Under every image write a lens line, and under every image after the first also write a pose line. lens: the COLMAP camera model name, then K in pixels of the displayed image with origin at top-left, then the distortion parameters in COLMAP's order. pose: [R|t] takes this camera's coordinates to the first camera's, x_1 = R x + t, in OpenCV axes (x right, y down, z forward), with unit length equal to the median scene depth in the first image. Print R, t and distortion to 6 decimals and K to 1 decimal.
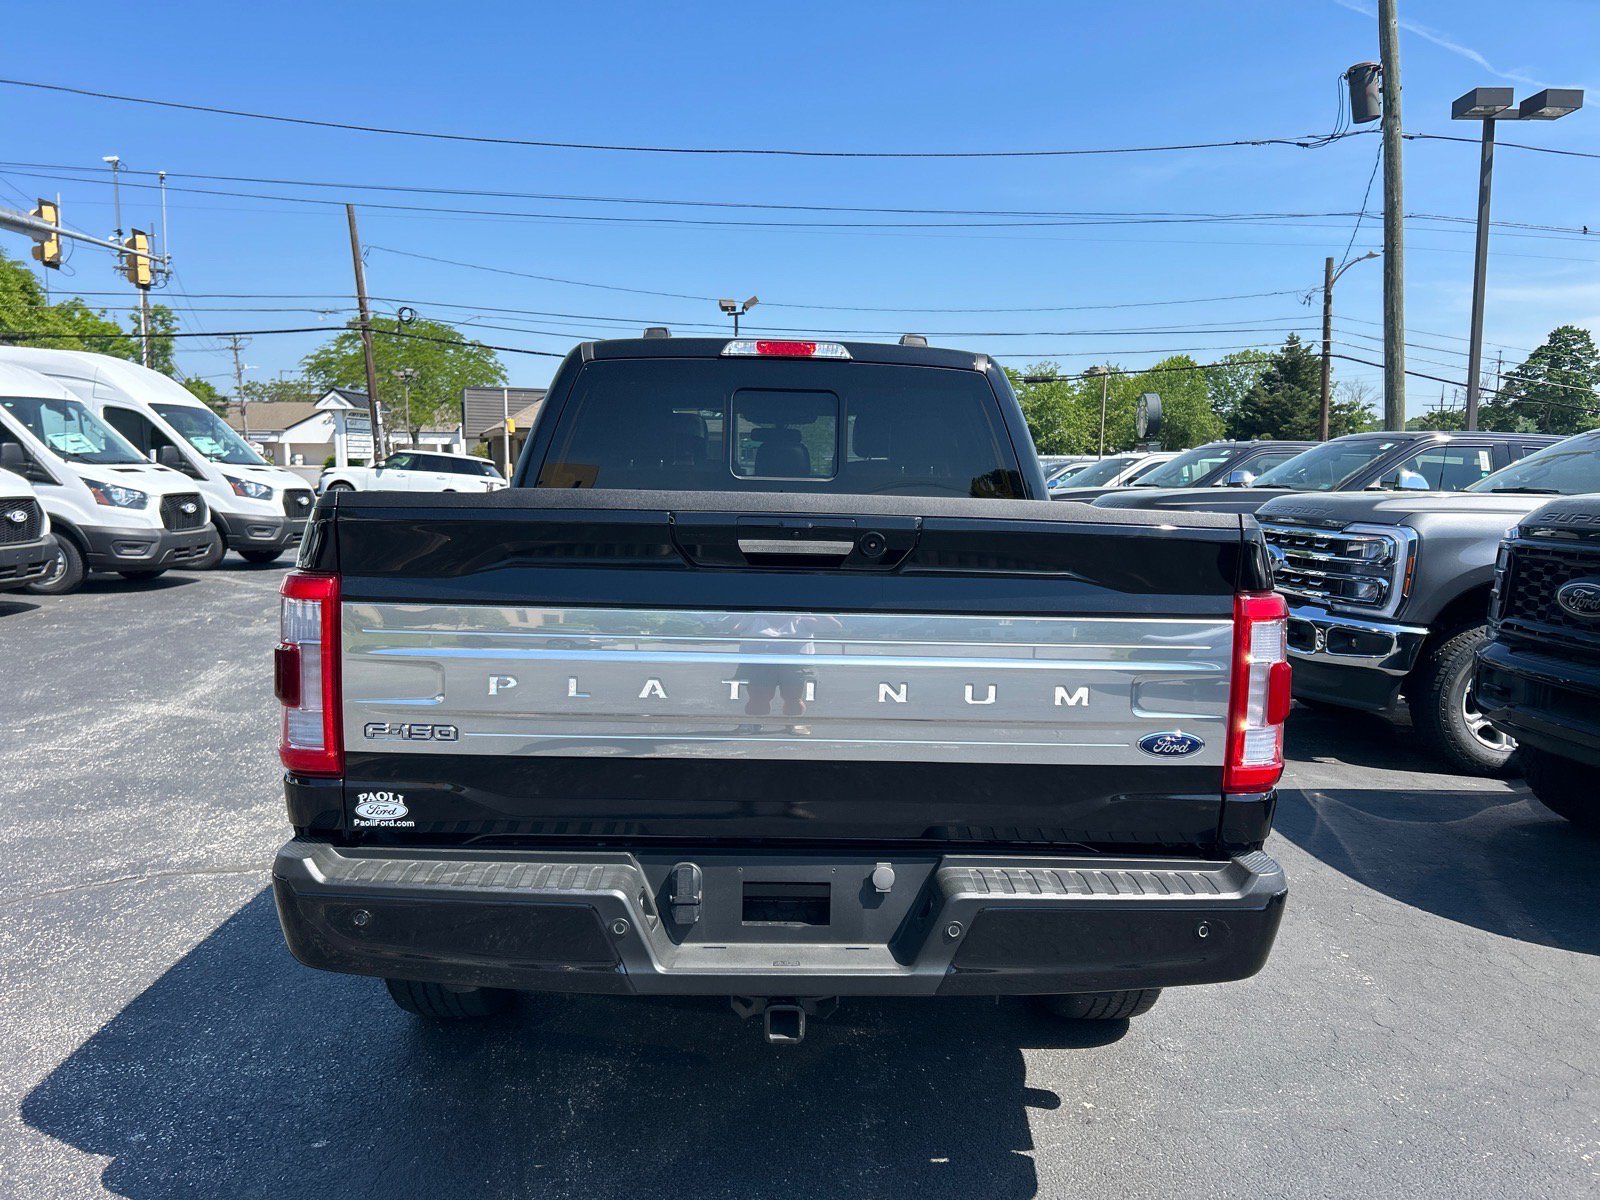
lens RADIAL K [[1204.1, 0, 779.0], [0, 1204.1, 593.8], [0, 0, 1]] dist [0.048052, -0.055376]
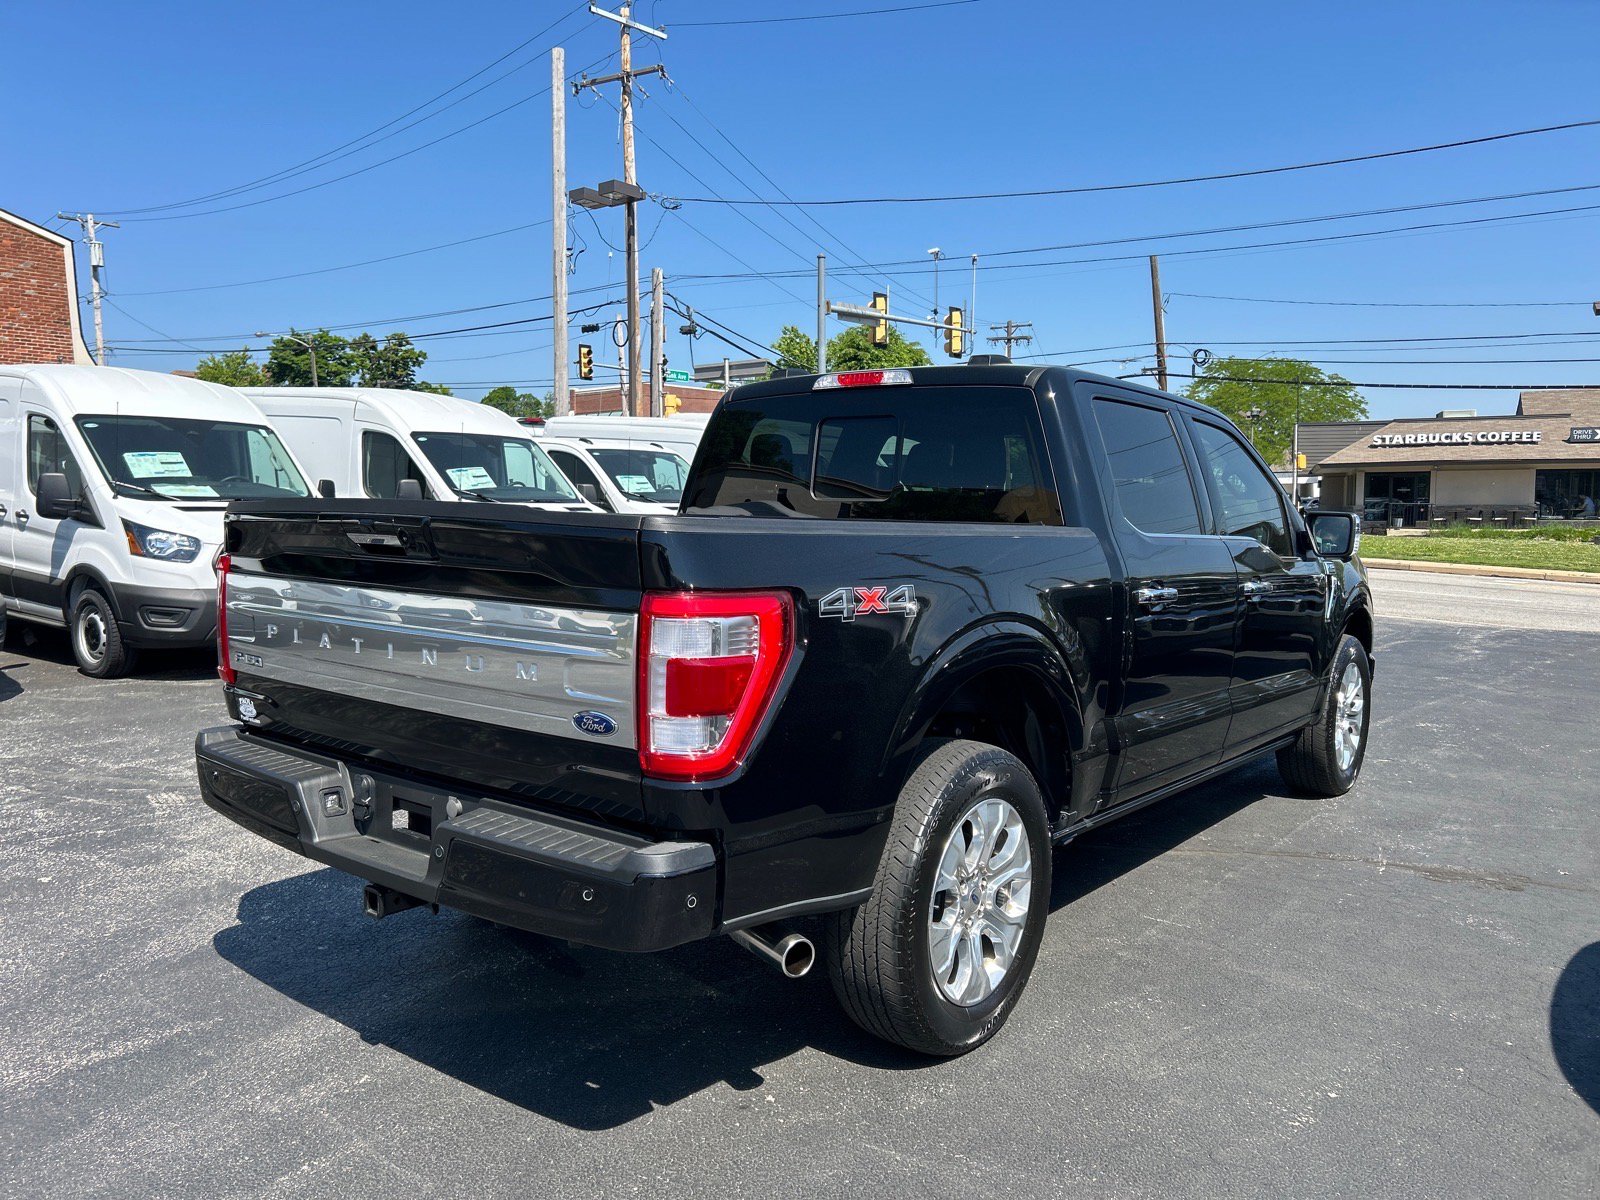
lens RADIAL K [[1204.1, 0, 779.0], [0, 1204.1, 593.8], [0, 0, 1]] dist [0.048052, -0.055376]
pose [[0.755164, 0.036940, -0.654495, 0.174015], [-0.060402, 0.998085, -0.013360, 0.001607], [0.652748, 0.049622, 0.755948, 0.039793]]
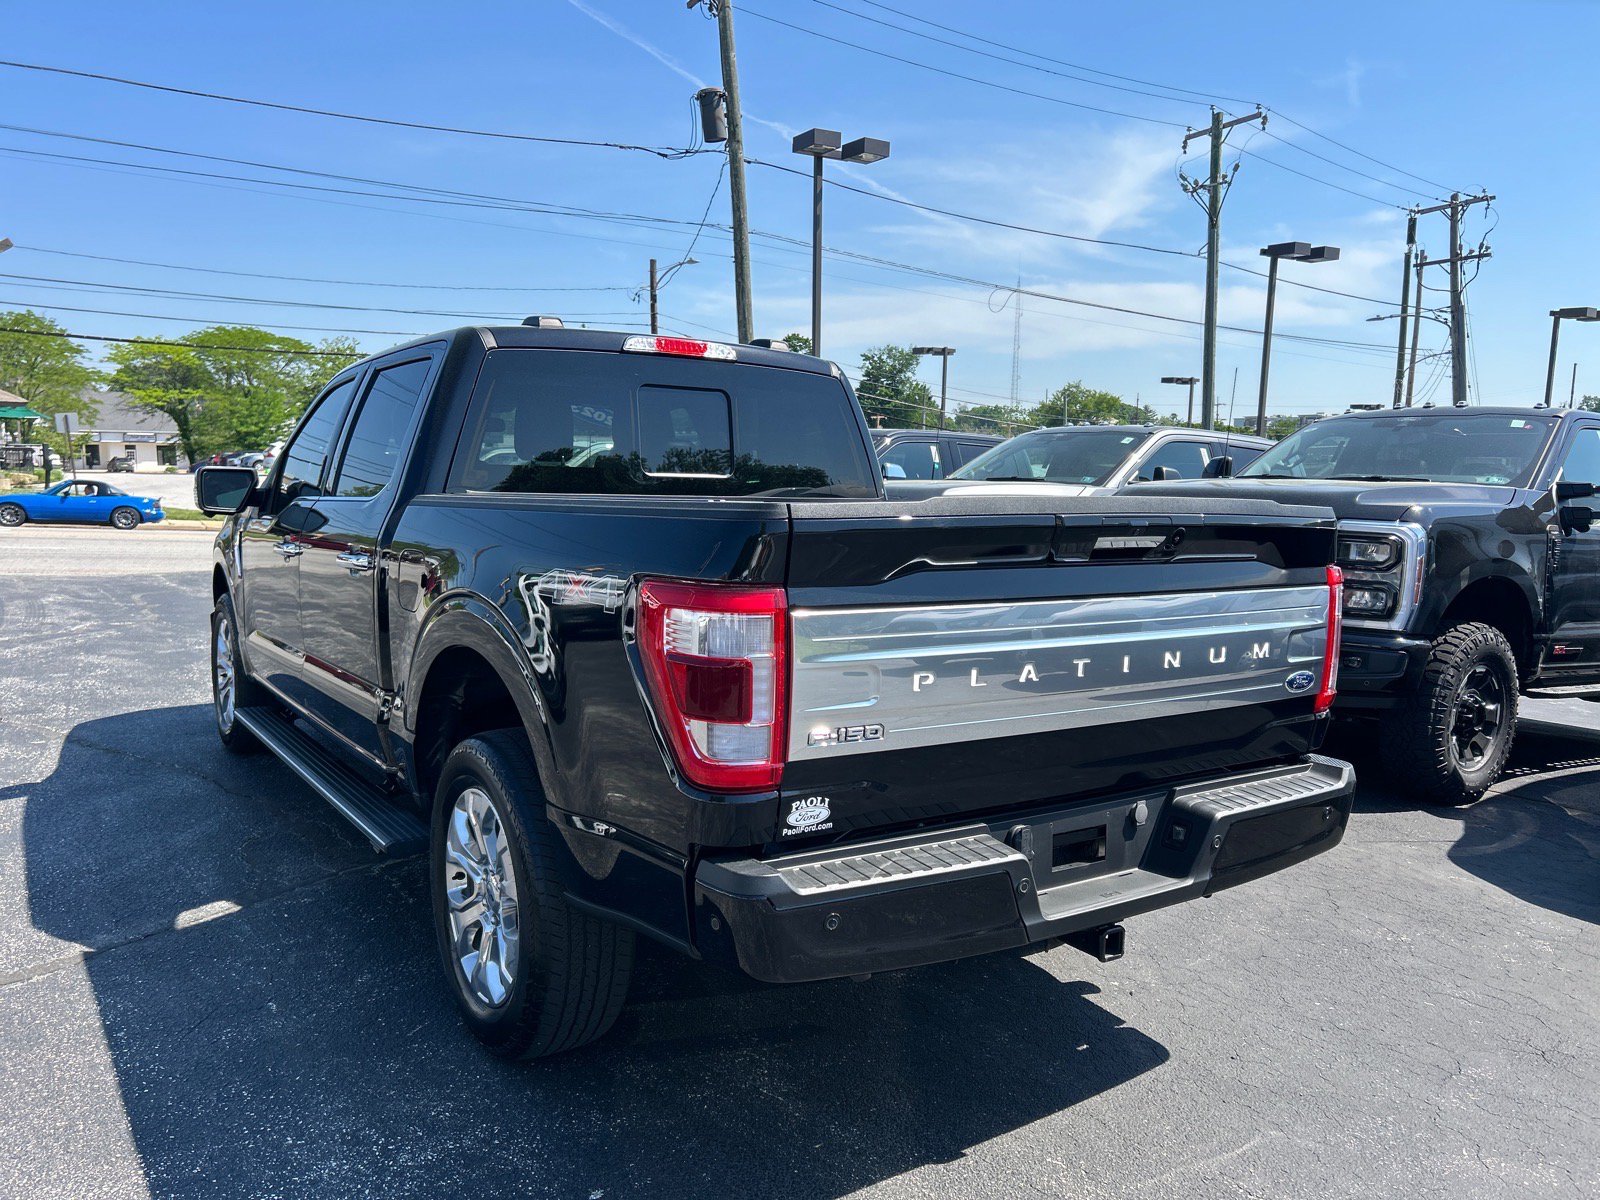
lens RADIAL K [[1235.4, 0, 739.5], [0, 1235.4, 606.8], [0, 0, 1]] dist [0.035846, -0.004386]
pose [[0.850634, -0.058699, 0.522472, -0.133662], [0.046608, 0.998255, 0.036270, -0.005304], [-0.523689, -0.006501, 0.851885, 0.022295]]
